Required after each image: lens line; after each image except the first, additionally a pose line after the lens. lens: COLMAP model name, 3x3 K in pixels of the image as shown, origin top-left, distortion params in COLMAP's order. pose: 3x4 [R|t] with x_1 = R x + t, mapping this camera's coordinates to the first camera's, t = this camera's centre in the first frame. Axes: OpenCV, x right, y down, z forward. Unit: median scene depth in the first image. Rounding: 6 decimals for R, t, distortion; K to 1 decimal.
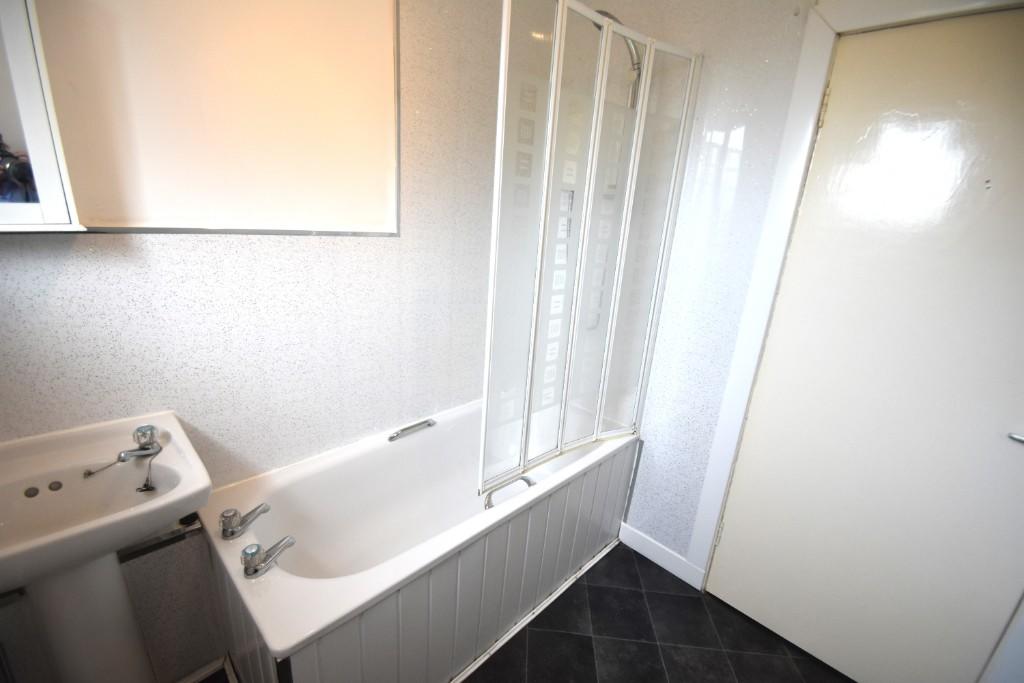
lens RADIAL K [[452.4, 0, 509.1], [0, 452.4, 354.5], [0, 0, 1]] dist [-0.002533, -0.001329]
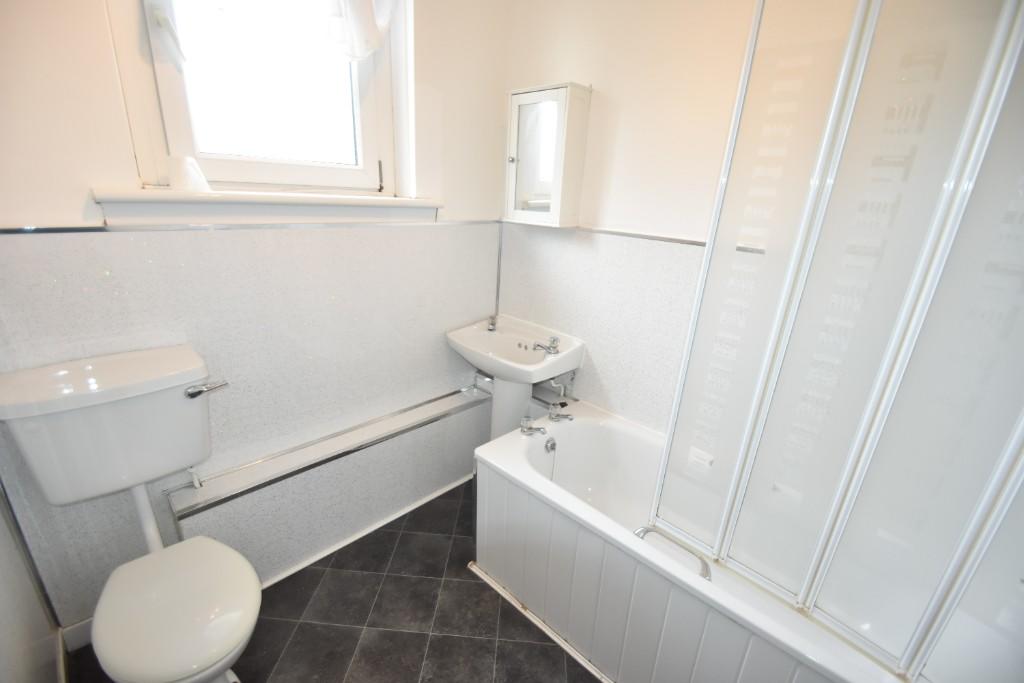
lens RADIAL K [[452.4, 0, 509.1], [0, 452.4, 354.5], [0, 0, 1]] dist [-0.002533, -0.001329]
pose [[0.003181, 0.276388, -0.961041, 0.922657], [-0.354932, 0.898786, 0.257309, -0.173002], [0.934887, 0.340285, 0.100958, 0.661682]]
